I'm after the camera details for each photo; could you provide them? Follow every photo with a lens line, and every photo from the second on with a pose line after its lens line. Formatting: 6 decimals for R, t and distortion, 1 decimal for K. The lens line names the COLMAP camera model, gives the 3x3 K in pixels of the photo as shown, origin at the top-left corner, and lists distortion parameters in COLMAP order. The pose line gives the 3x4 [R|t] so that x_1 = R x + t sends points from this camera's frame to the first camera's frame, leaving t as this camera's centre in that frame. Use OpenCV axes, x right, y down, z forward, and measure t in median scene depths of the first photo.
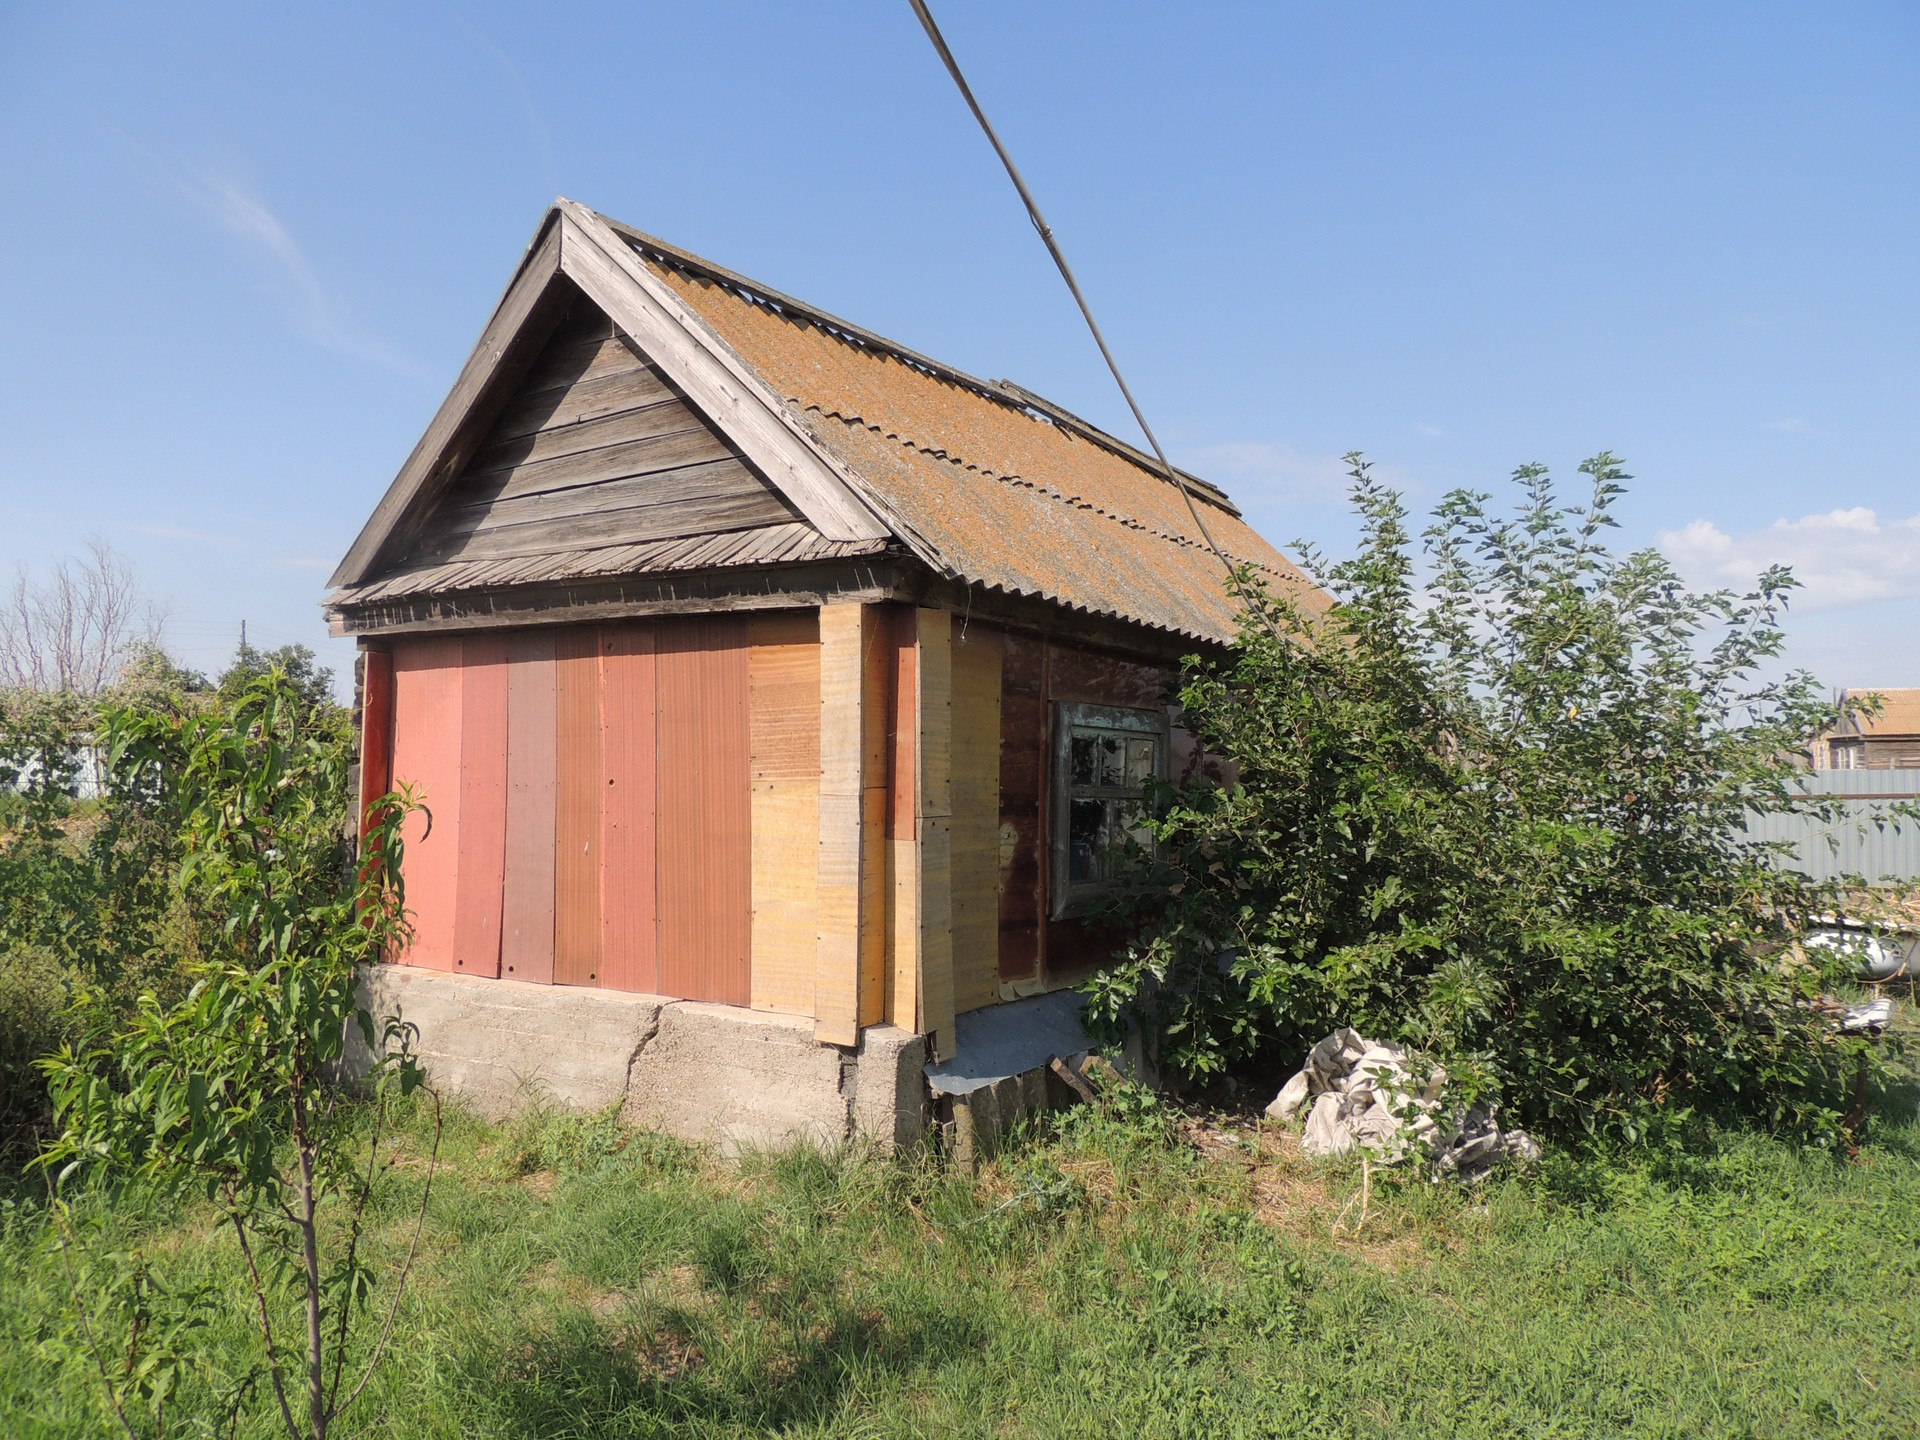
lens RADIAL K [[1350.3, 0, 958.4], [0, 1350.3, 729.5], [0, 0, 1]] dist [-0.027945, 0.005079]
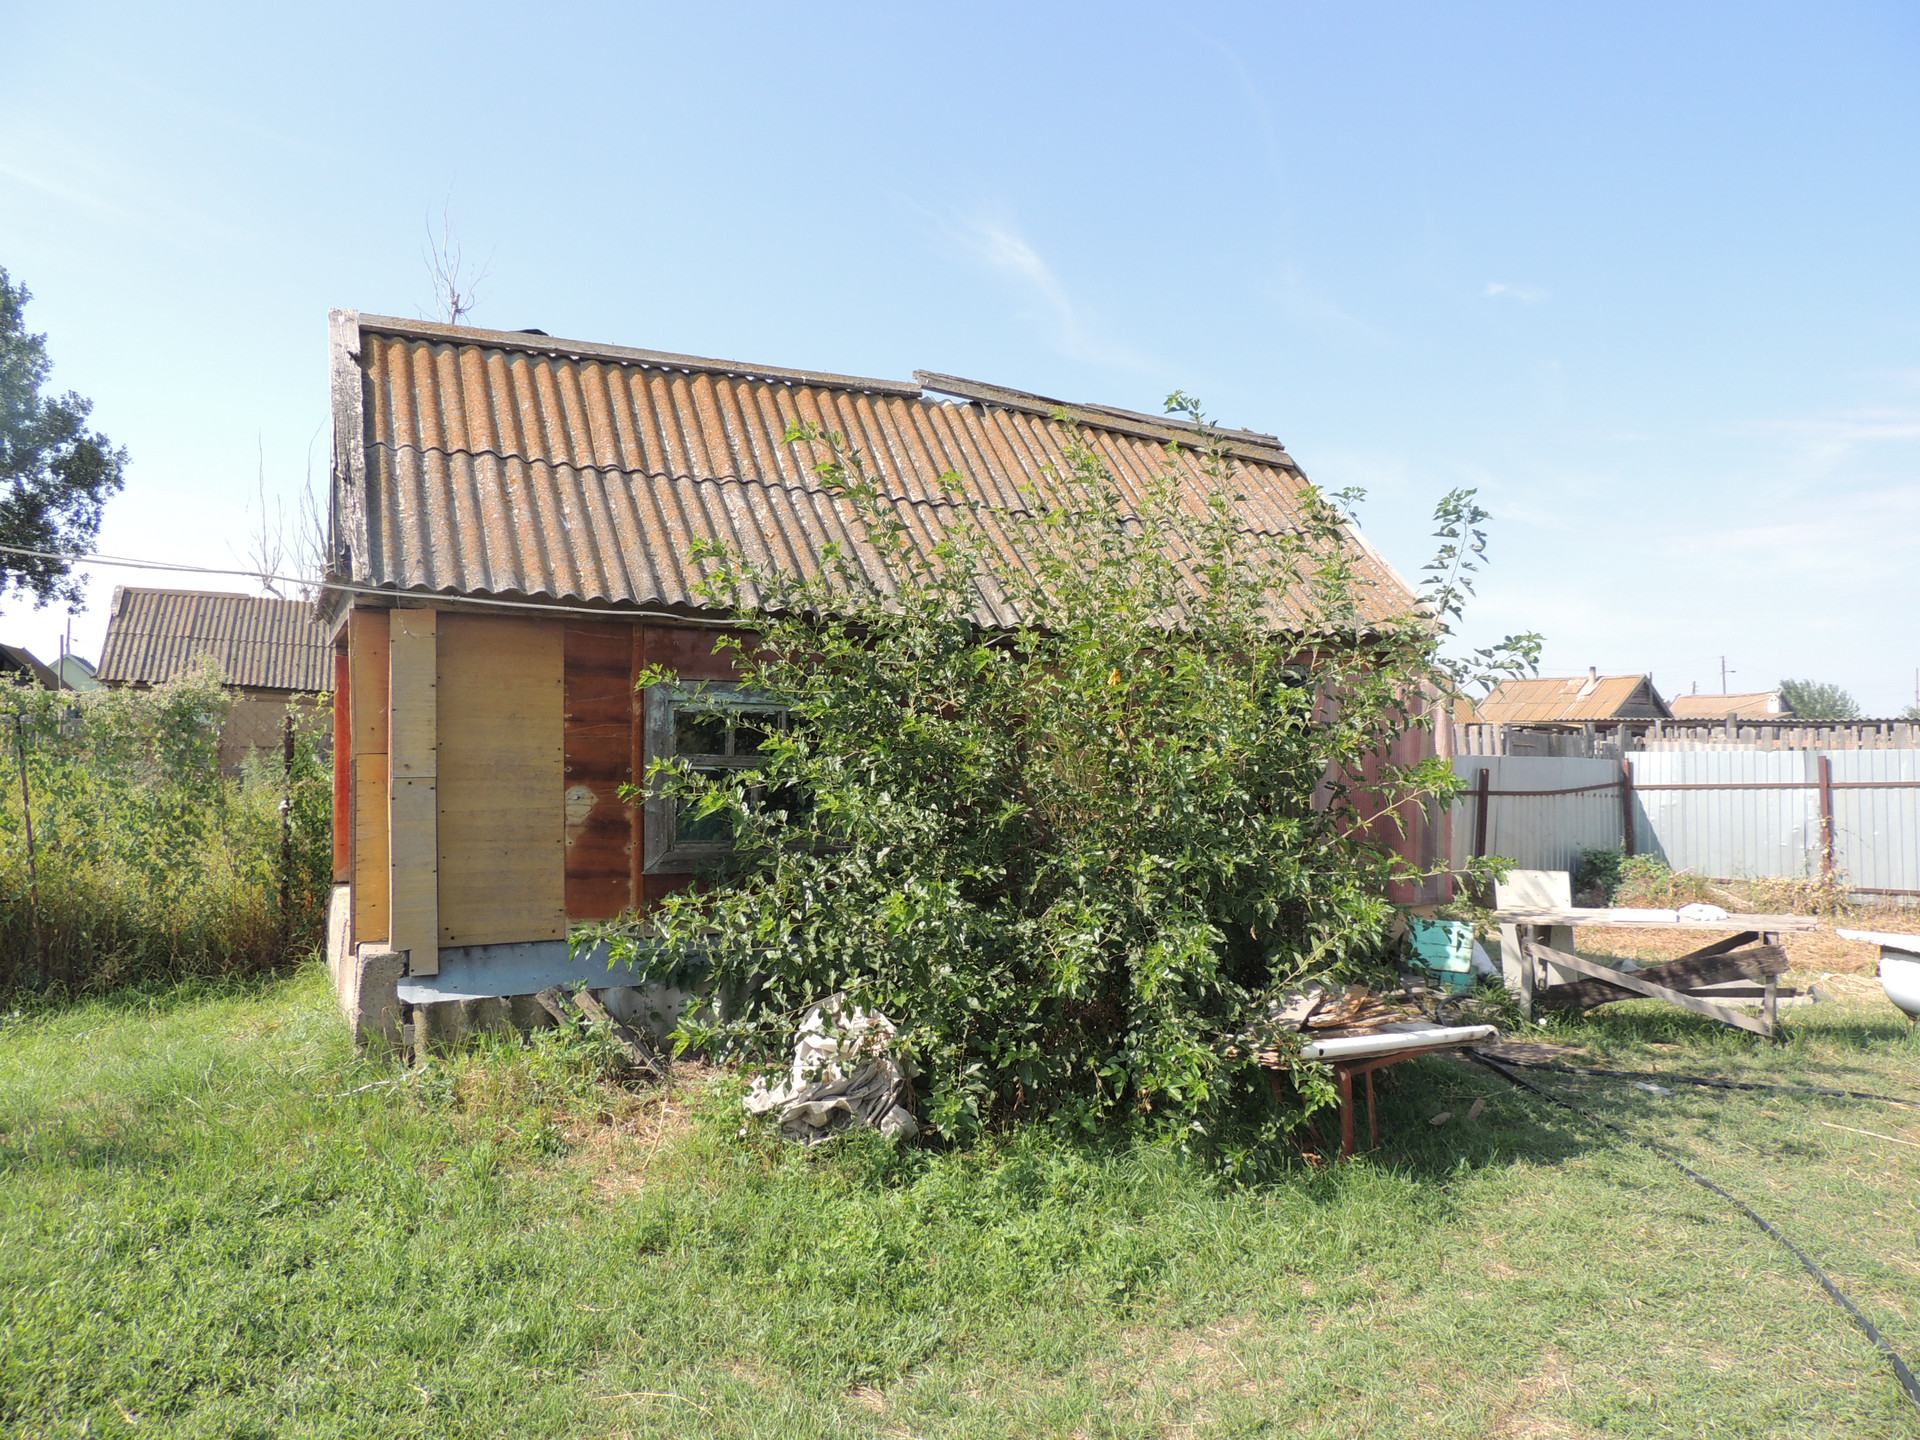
lens RADIAL K [[1350.3, 0, 963.7], [0, 1350.3, 719.1], [0, 0, 1]] dist [-0.027945, 0.005079]
pose [[0.858699, -0.012036, -0.512339, 0.945660], [0.018139, 0.999812, 0.006915, 0.009786], [0.512160, -0.015231, 0.858755, 0.180492]]
